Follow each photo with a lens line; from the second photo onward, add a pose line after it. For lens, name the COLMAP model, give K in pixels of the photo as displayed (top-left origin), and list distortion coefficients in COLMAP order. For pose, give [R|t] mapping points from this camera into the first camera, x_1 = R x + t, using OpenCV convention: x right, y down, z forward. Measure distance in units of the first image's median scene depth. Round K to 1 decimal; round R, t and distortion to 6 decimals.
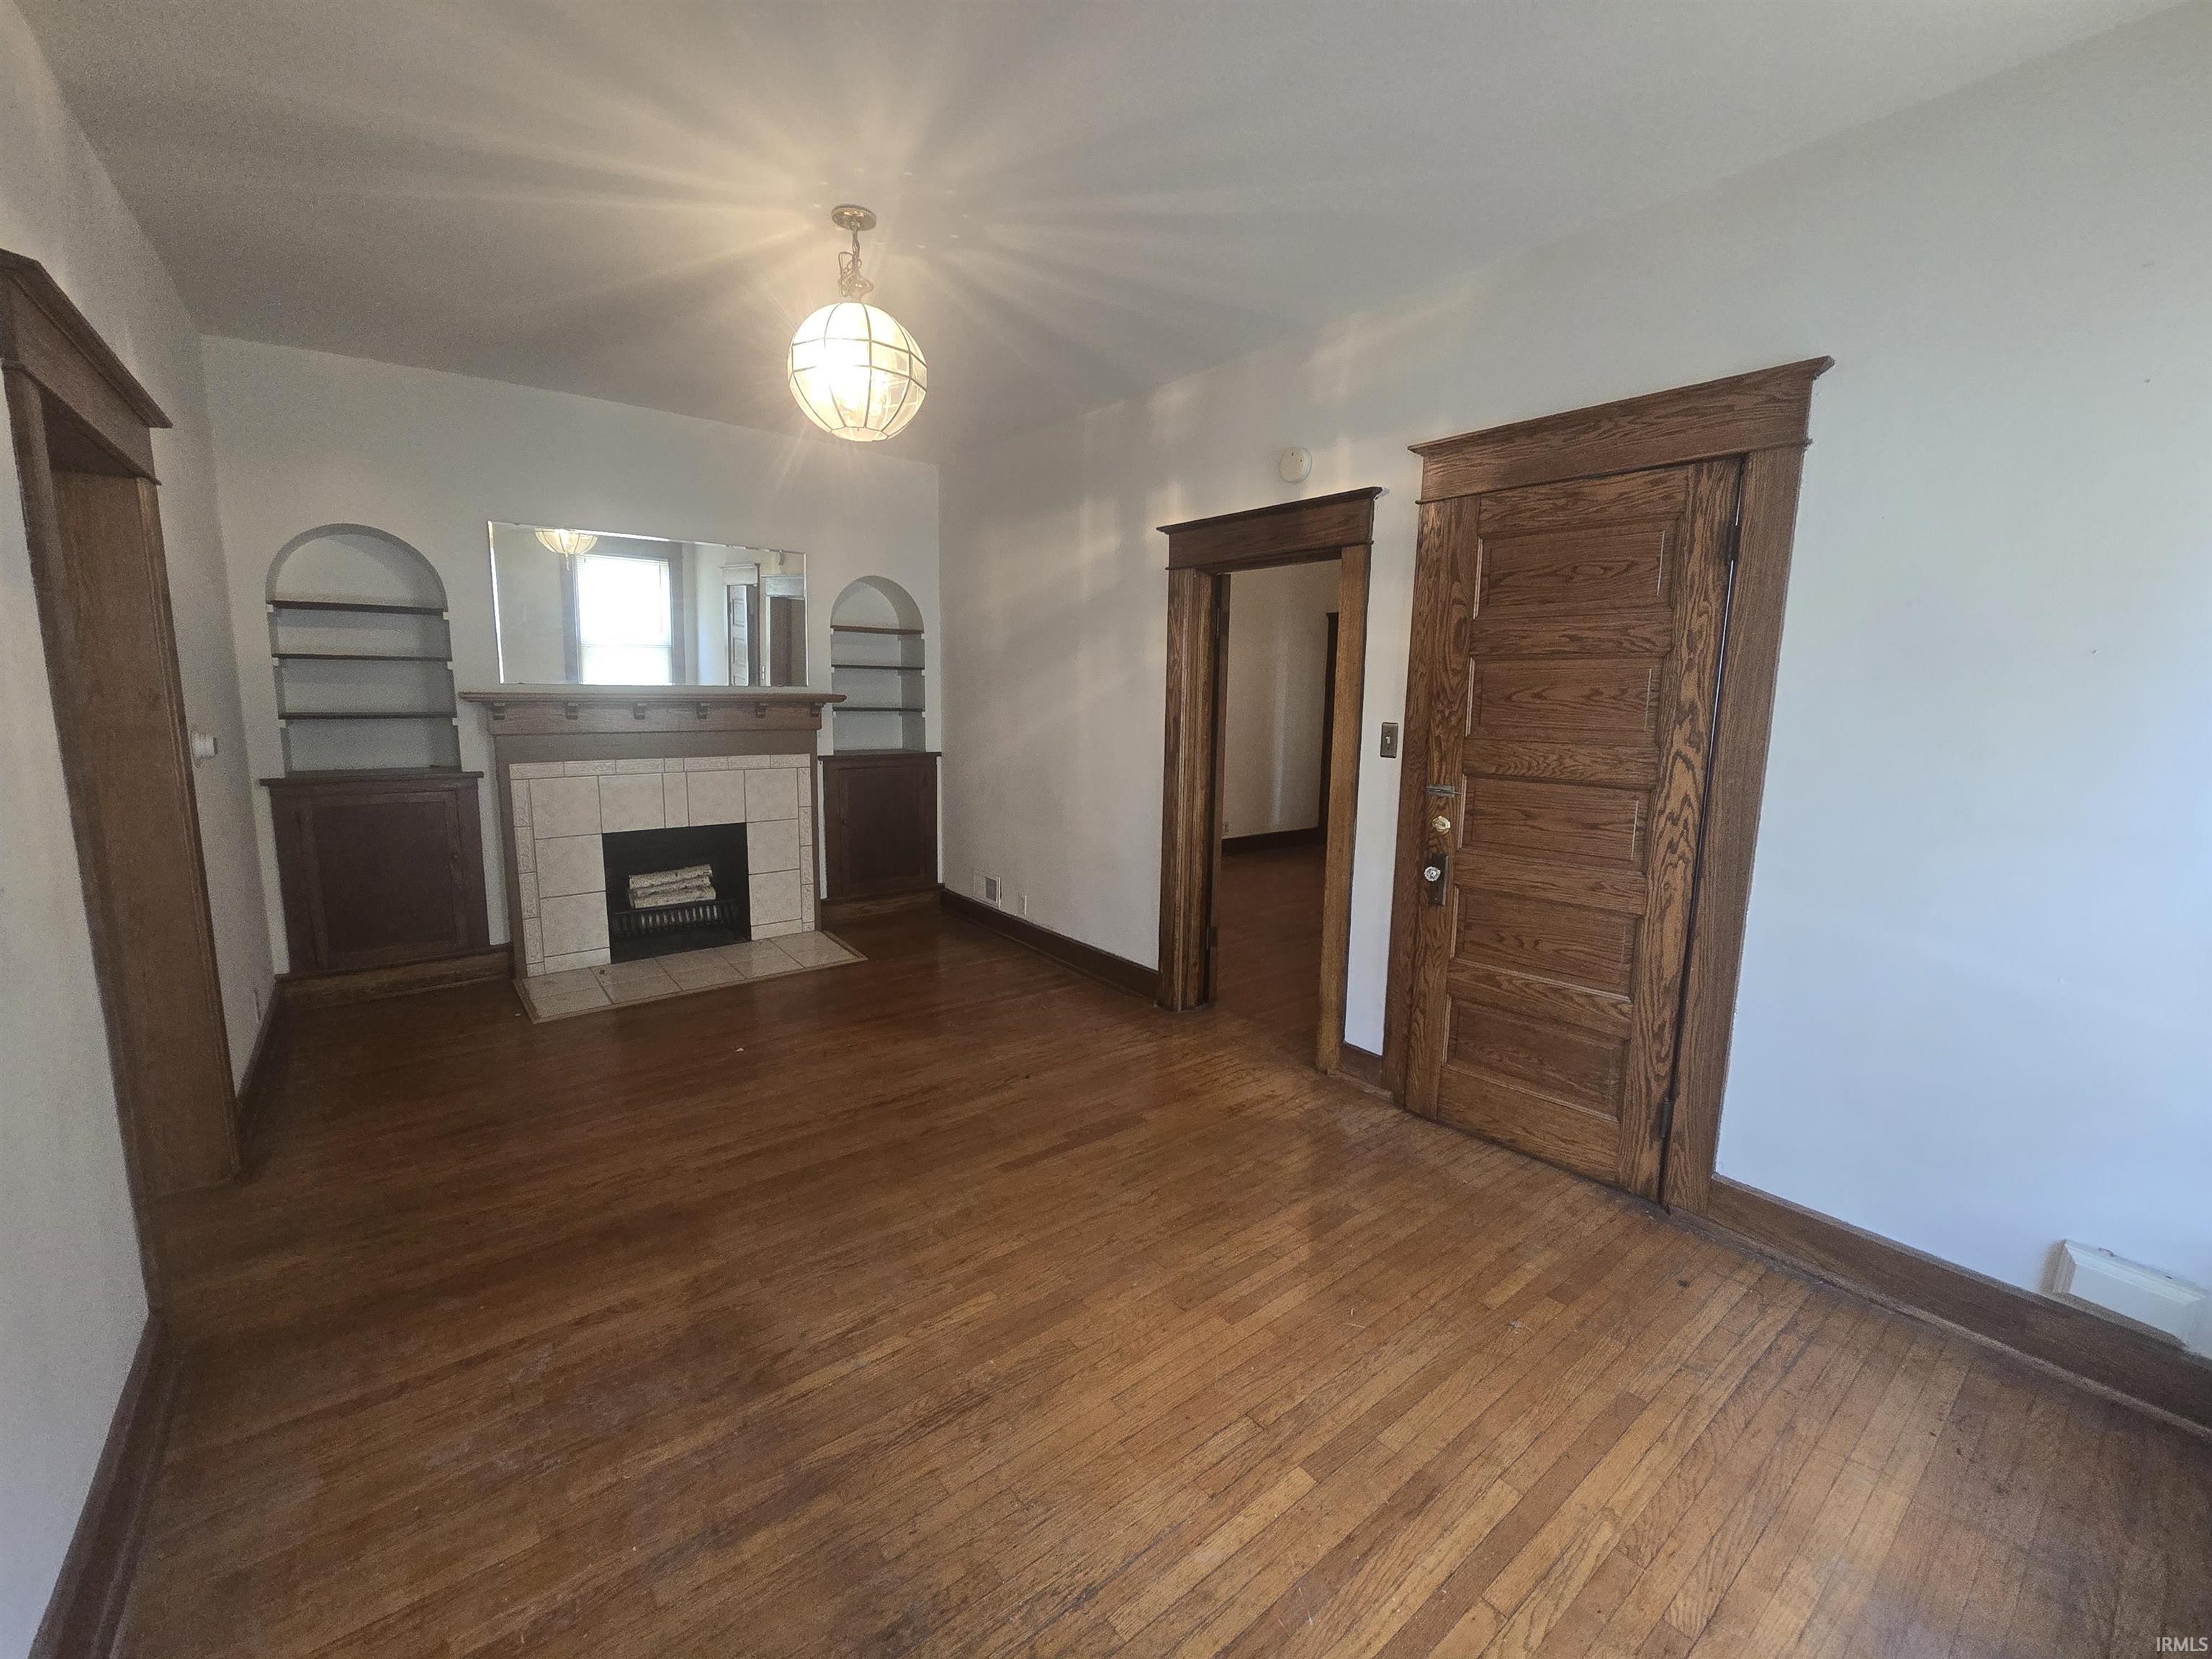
lens RADIAL K [[910.6, 0, 1106.0], [0, 910.6, 829.5], [0, 0, 1]] dist [-0.000946, 0.000276]
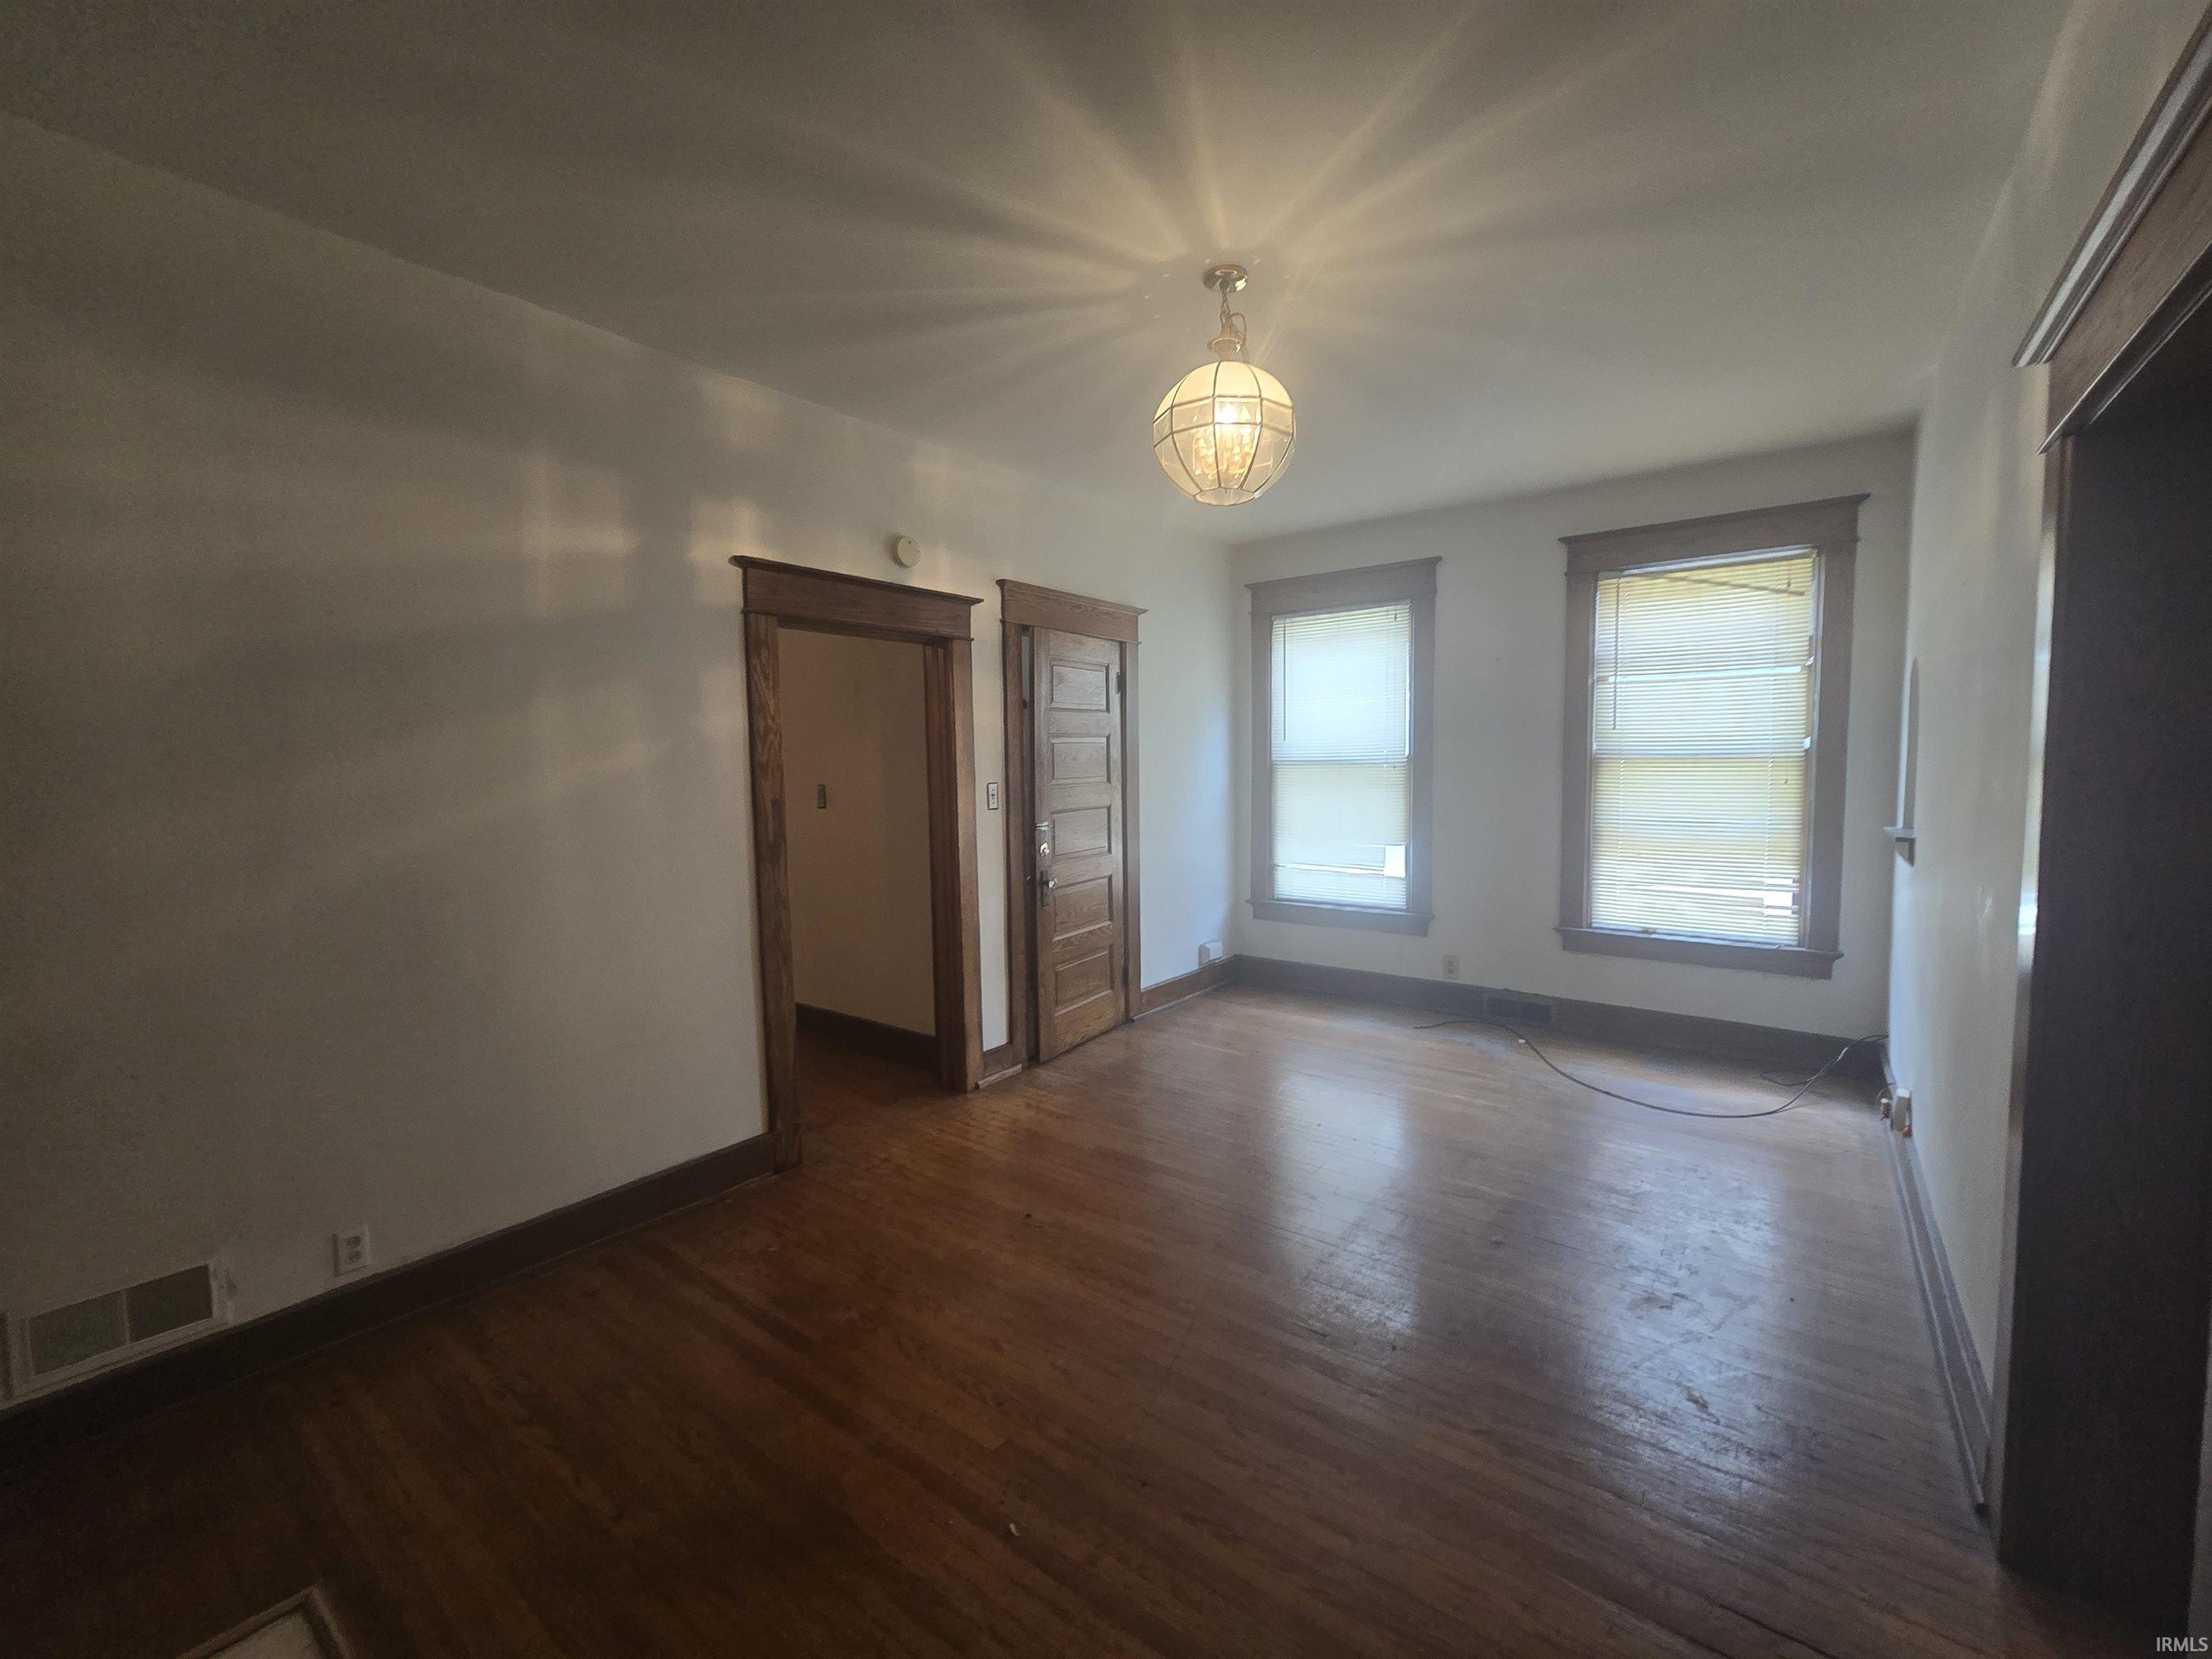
lens RADIAL K [[910.6, 0, 1106.0], [0, 910.6, 829.5], [0, 0, 1]] dist [-0.000946, 0.000276]
pose [[-0.254545, -0.086578, 0.963178, -0.909076], [0.157241, 0.979025, 0.129558, -0.182310], [-0.954192, 0.184429, -0.235592, 1.086741]]
